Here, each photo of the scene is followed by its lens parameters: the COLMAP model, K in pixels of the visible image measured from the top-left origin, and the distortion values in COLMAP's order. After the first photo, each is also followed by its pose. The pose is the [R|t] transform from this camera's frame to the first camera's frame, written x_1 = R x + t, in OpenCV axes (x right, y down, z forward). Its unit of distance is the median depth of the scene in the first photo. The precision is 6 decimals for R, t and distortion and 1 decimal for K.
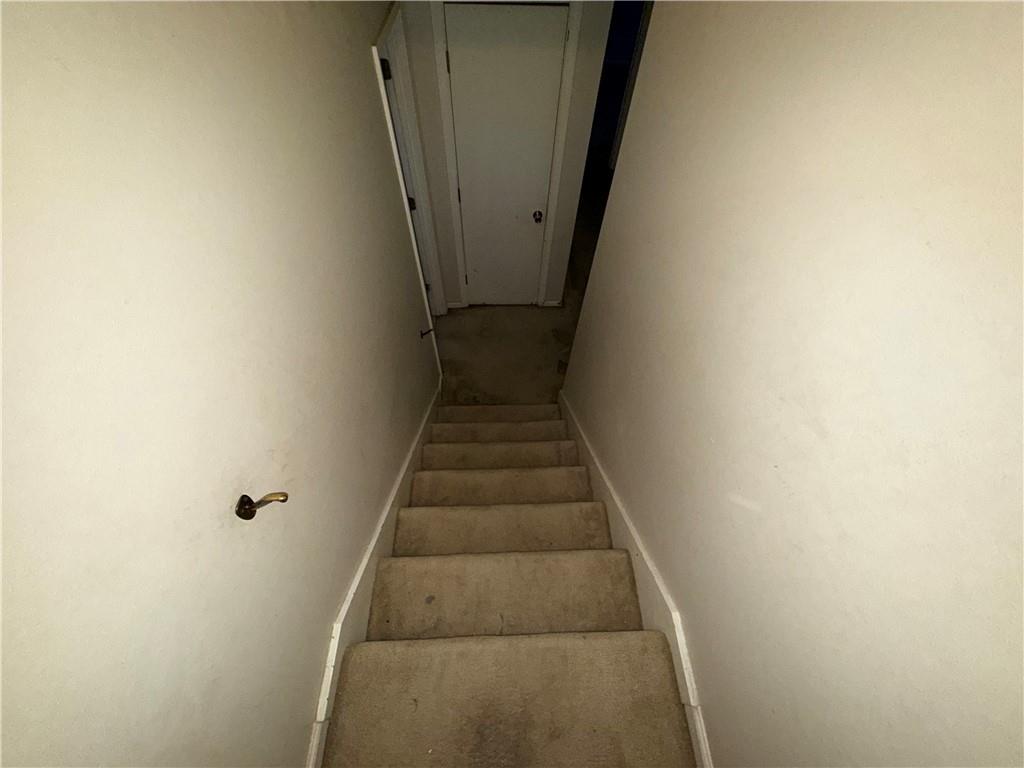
lens RADIAL K [[405.9, 0, 508.9], [0, 405.9, 386.5], [0, 0, 1]] dist [-0.000502, -0.000059]
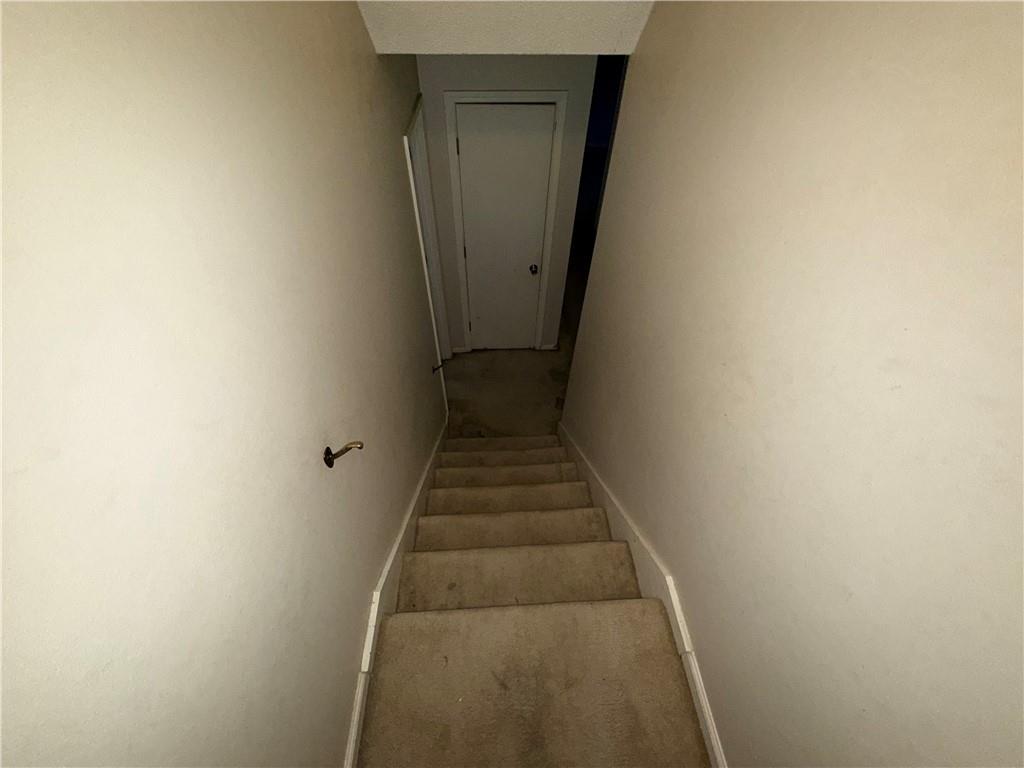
lens RADIAL K [[405.9, 0, 508.9], [0, 405.9, 386.5], [0, 0, 1]] dist [-0.000502, -0.000059]
pose [[0.999764, -0.018023, 0.012141, -0.032341], [0.019534, 0.990148, -0.138656, 0.110734], [-0.009522, 0.138861, 0.990266, -0.141081]]
